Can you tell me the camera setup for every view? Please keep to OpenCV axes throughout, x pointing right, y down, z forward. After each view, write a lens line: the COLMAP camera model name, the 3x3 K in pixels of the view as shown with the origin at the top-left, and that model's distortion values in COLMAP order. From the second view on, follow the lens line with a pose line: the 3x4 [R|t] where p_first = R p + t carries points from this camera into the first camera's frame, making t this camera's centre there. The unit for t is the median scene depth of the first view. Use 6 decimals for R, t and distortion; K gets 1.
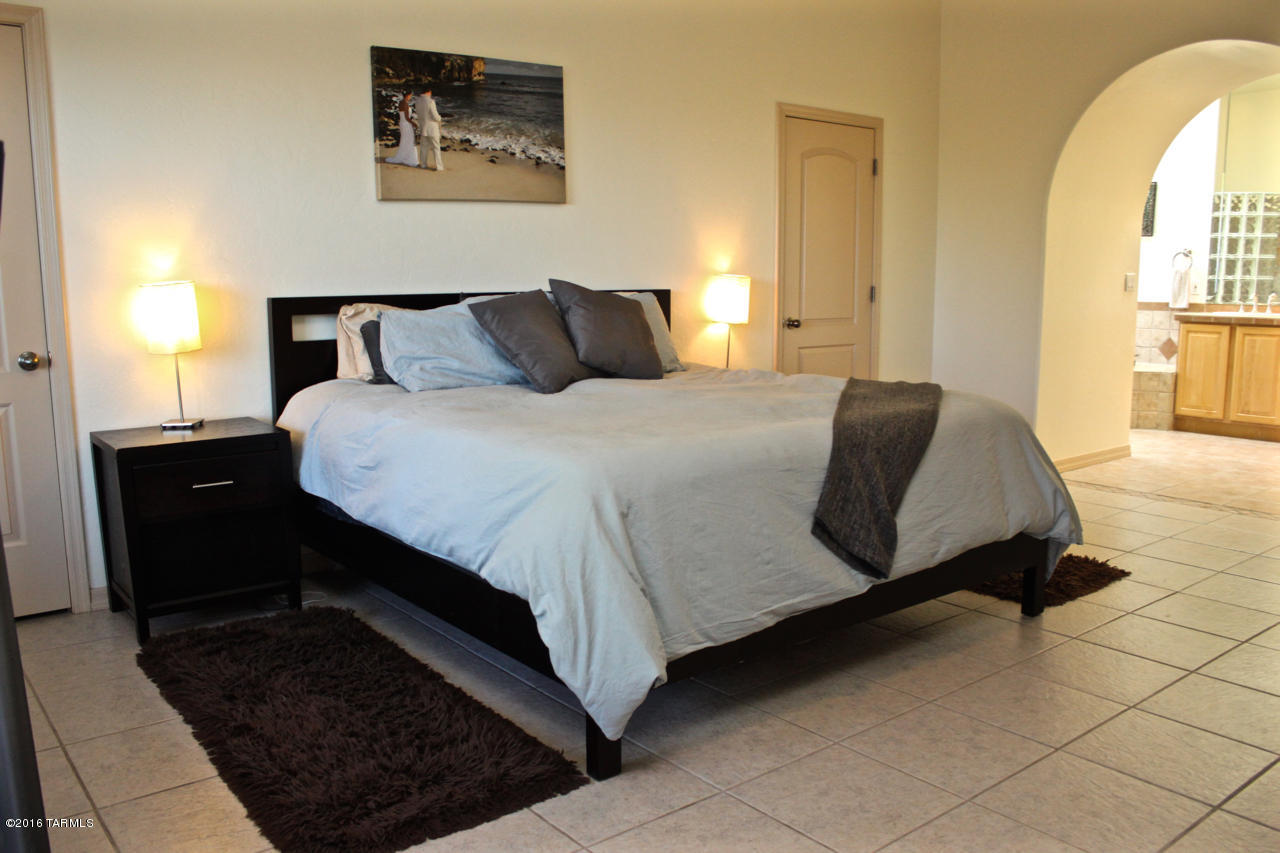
lens RADIAL K [[1062.5, 0, 635.9], [0, 1062.5, 429.9], [0, 0, 1]] dist [-0.163005, 0.141333]
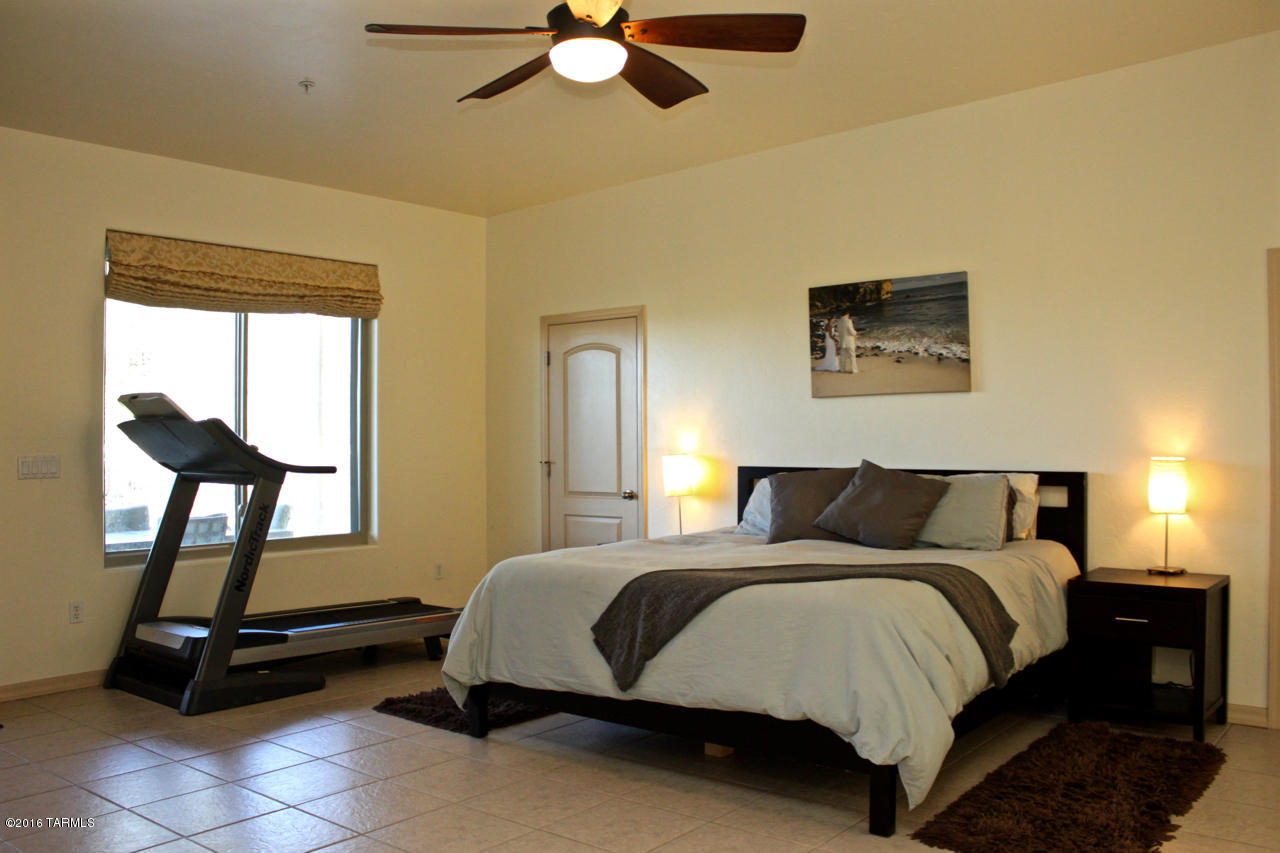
lens RADIAL K [[1084.5, 0, 635.9], [0, 1084.5, 433.0], [0, 0, 1]] dist [-0.169244, 0.147966]
pose [[0.217069, -0.005107, -0.976143, 1.039787], [-0.148819, 0.988124, -0.038263, -0.083285], [0.964746, 0.153574, 0.213731, 0.465088]]
